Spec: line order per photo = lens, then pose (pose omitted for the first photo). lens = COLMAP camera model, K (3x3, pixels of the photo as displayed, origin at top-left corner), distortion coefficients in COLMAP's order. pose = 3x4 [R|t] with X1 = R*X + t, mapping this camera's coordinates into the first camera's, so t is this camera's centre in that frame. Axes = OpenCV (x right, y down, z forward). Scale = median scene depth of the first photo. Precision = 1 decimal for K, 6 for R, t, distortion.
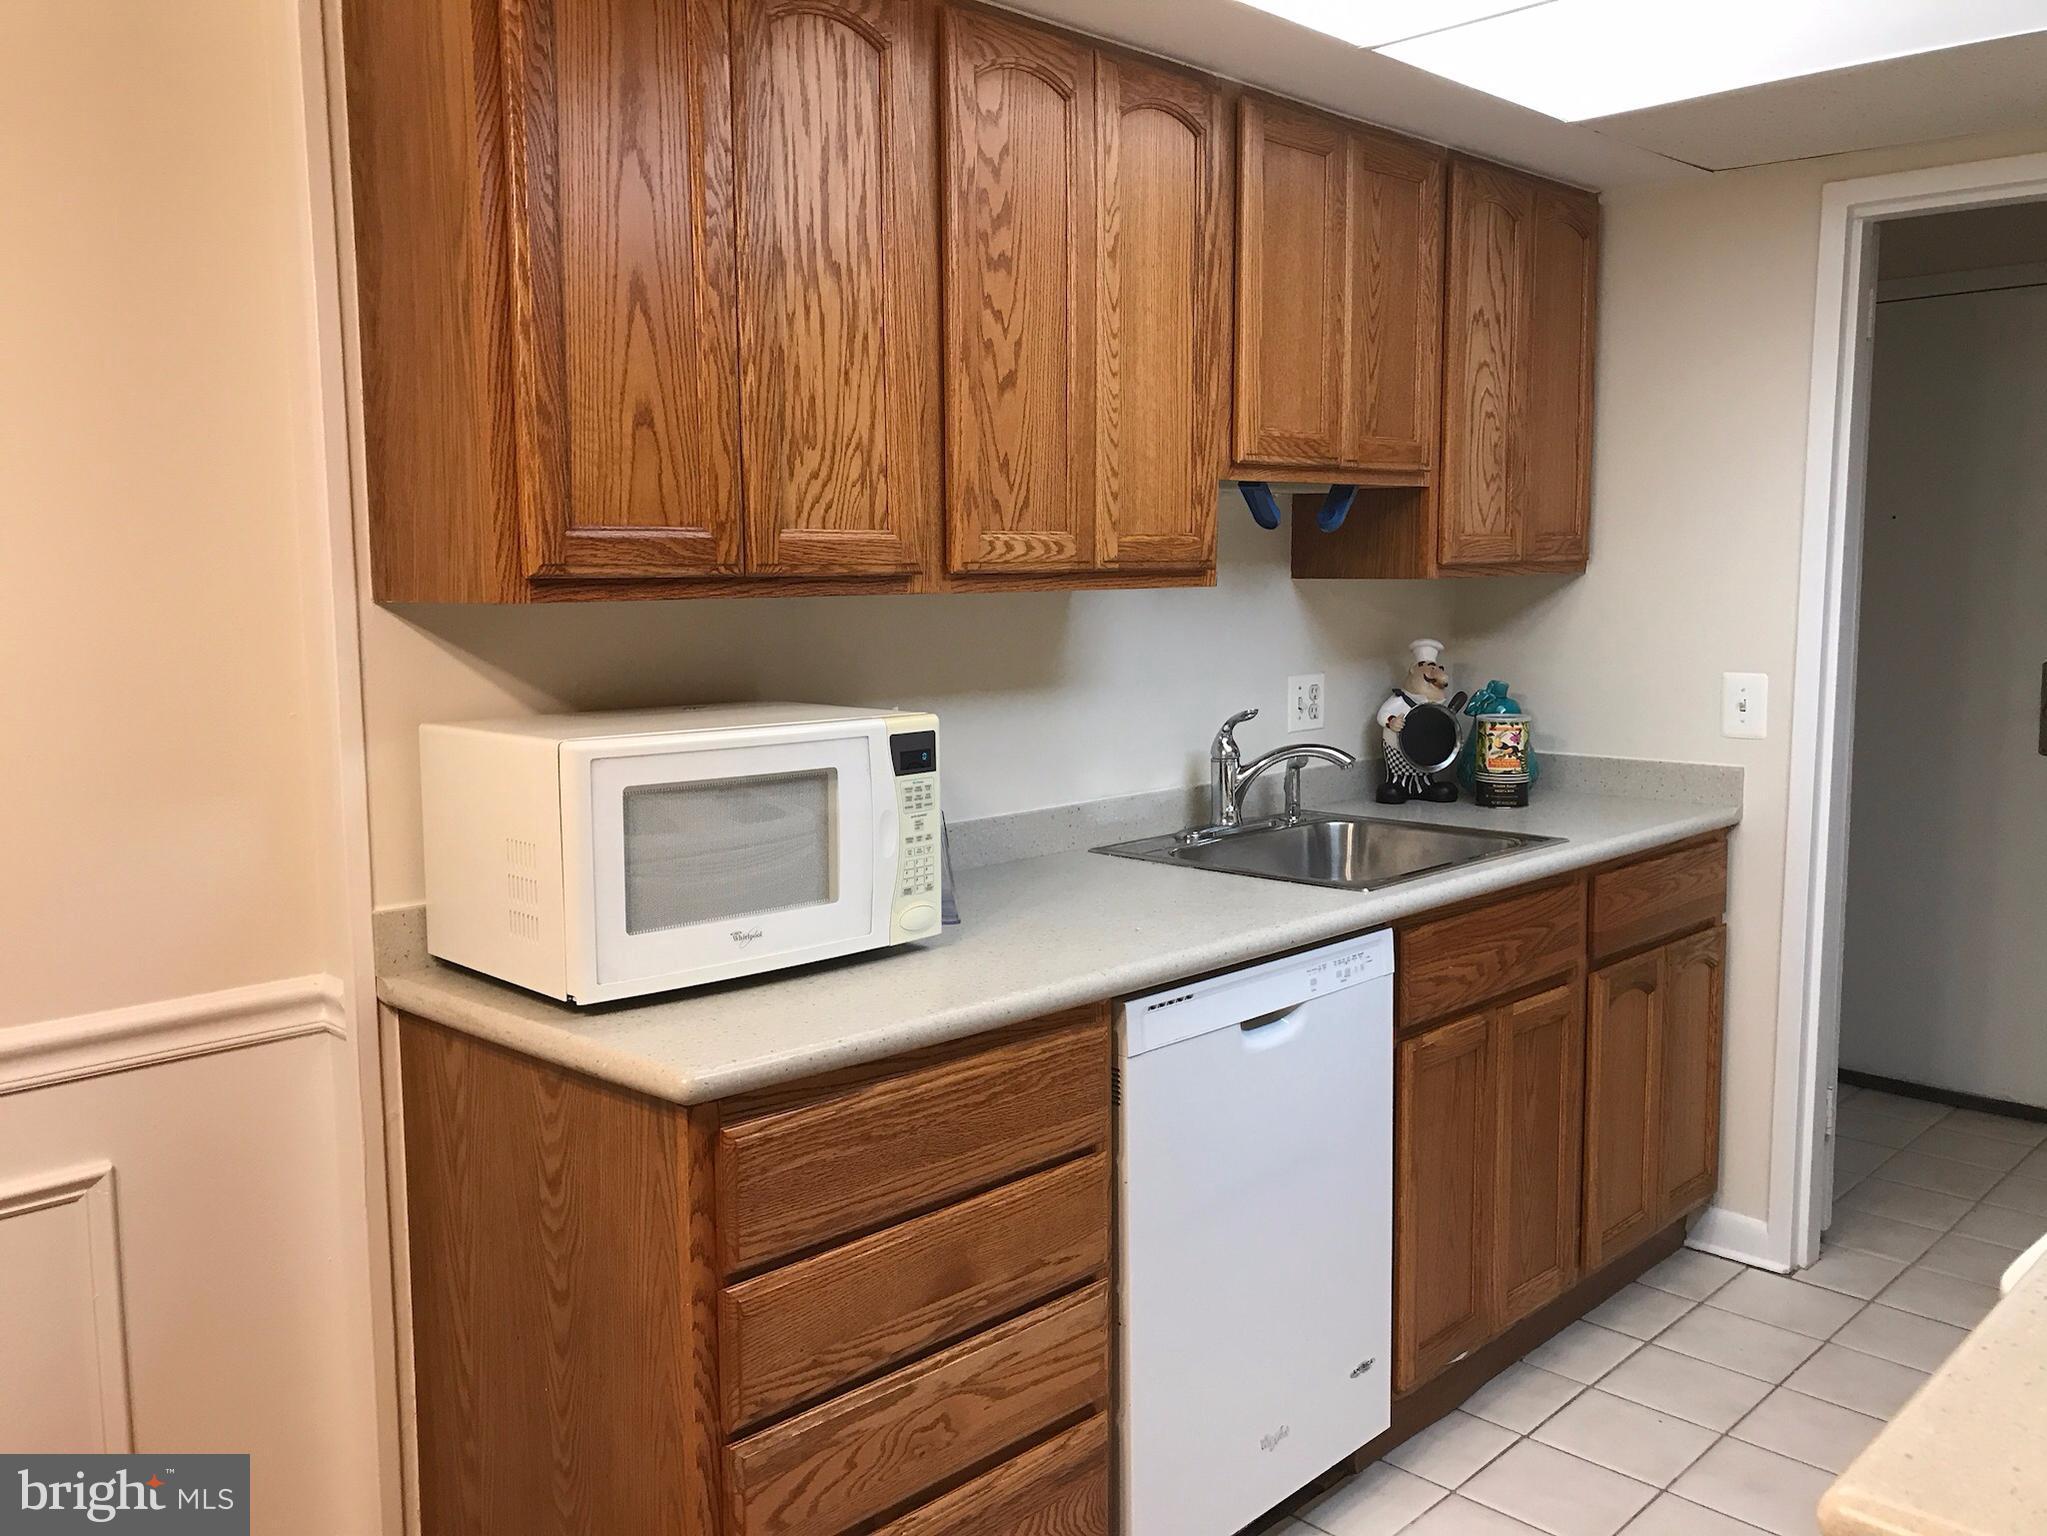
lens RADIAL K [[1695.7, 0, 1029.1], [0, 1695.7, 765.7], [0, 0, 1]] dist [0.138226, -0.297925]
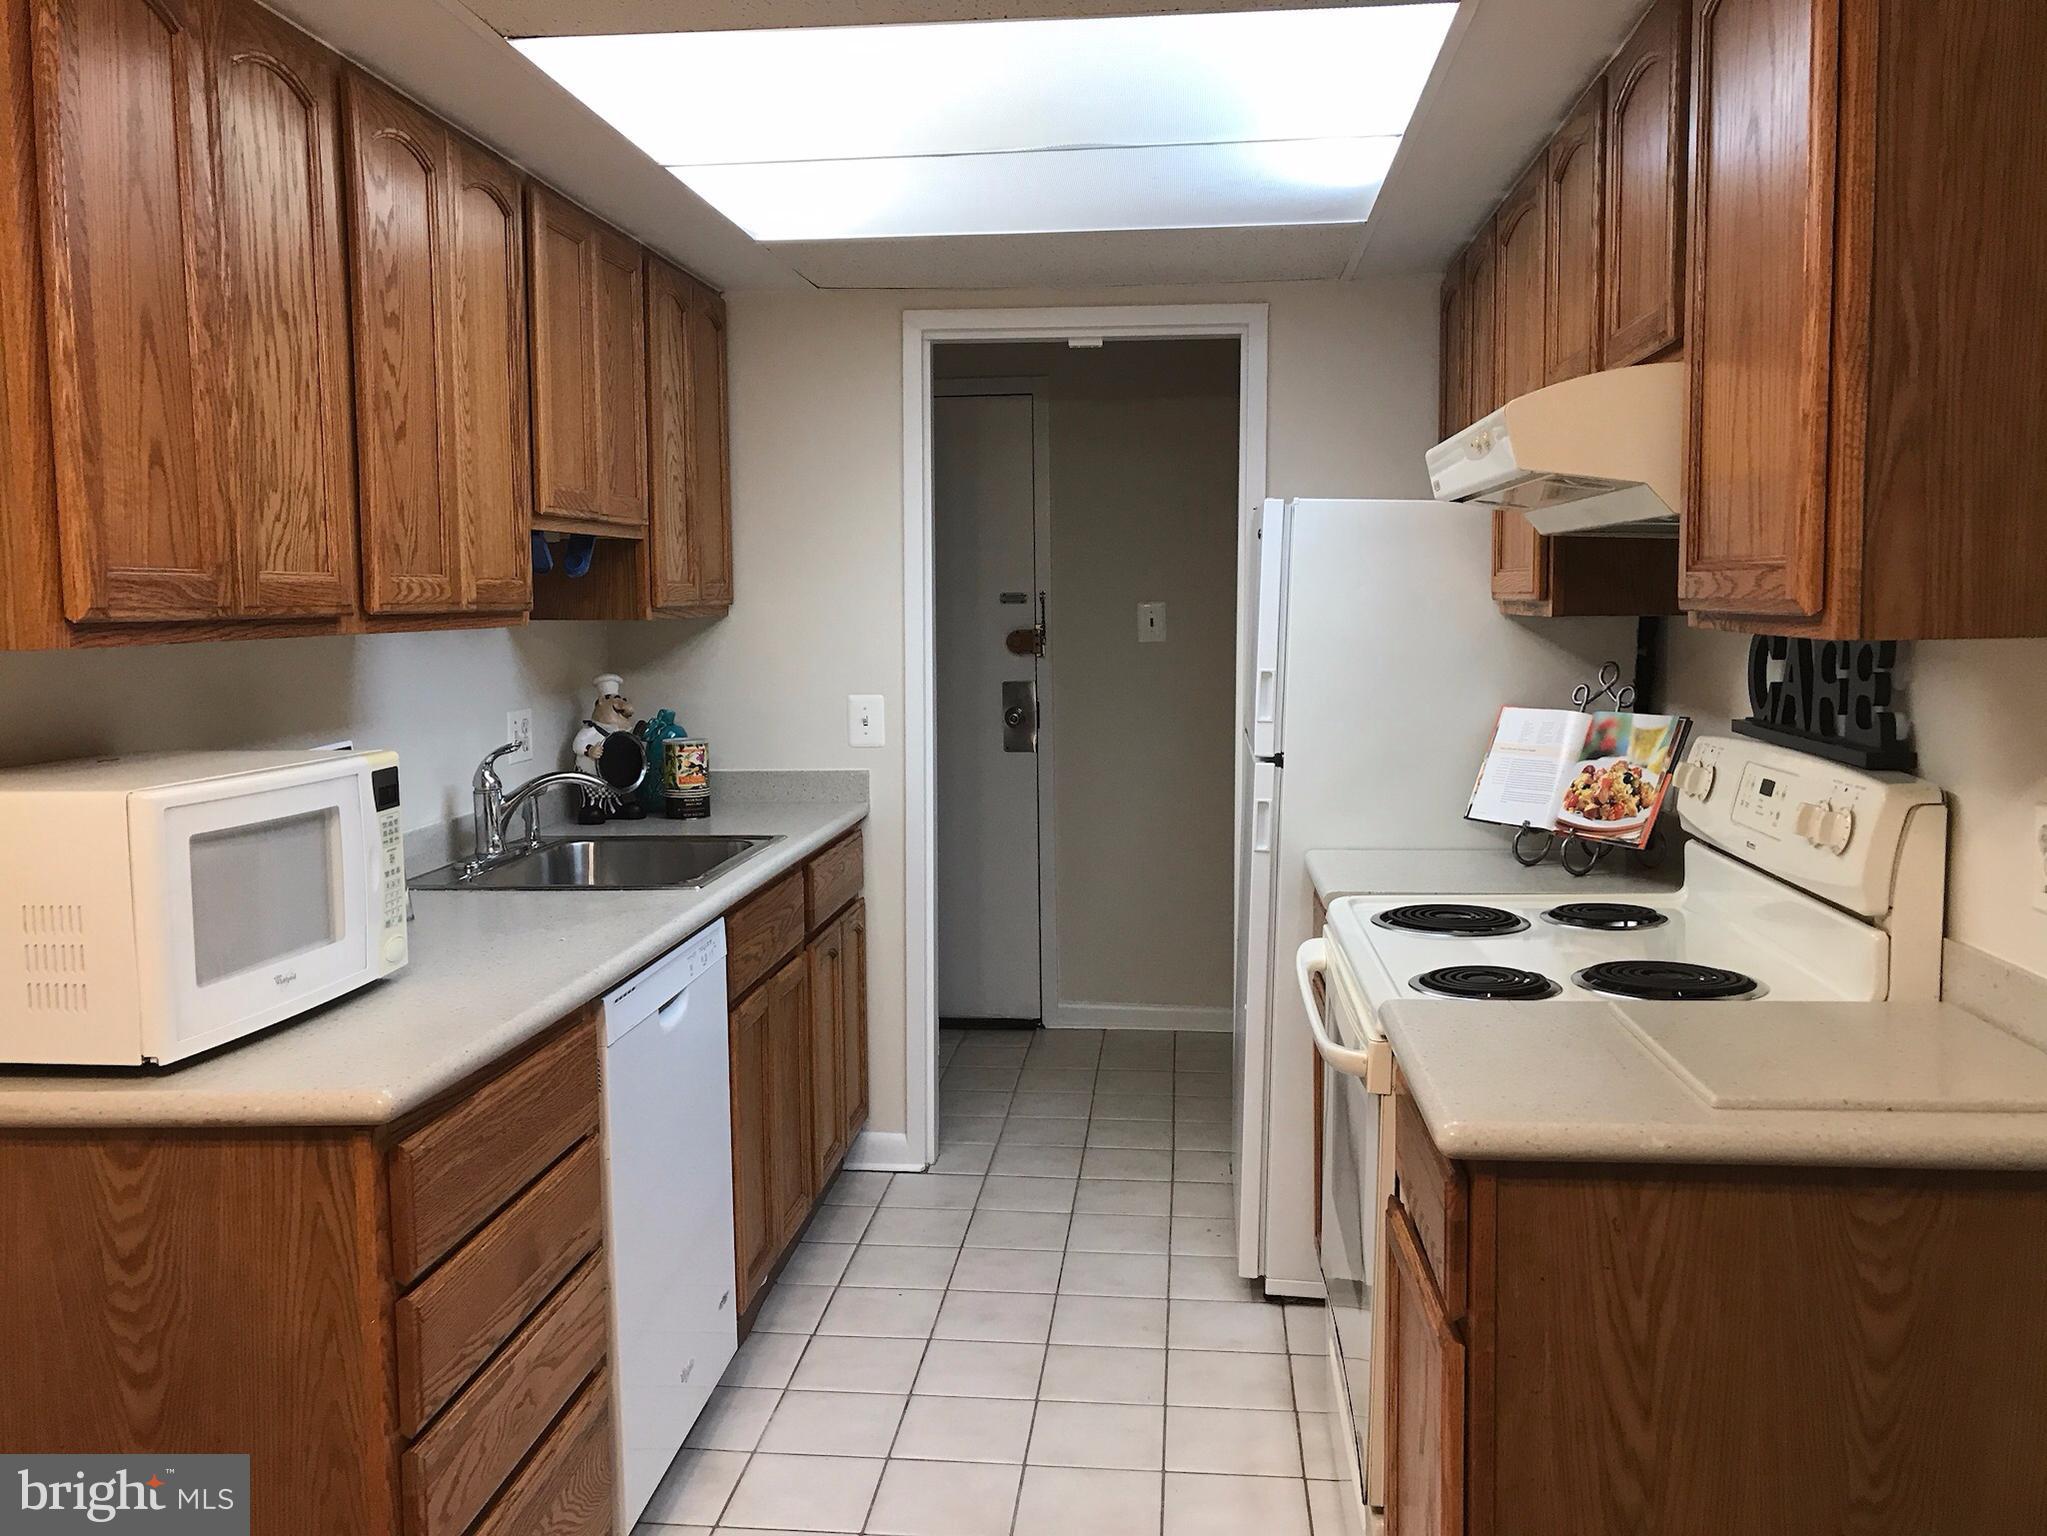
lens RADIAL K [[1714.7, 0, 1023.5], [0, 1714.7, 768.0], [0, 0, 1]] dist [0.062671, -0.001989]
pose [[0.780096, -0.061802, 0.622600, -0.416809], [0.076882, 0.997037, 0.002640, 0.006875], [-0.620918, 0.045807, 0.782536, -0.061936]]
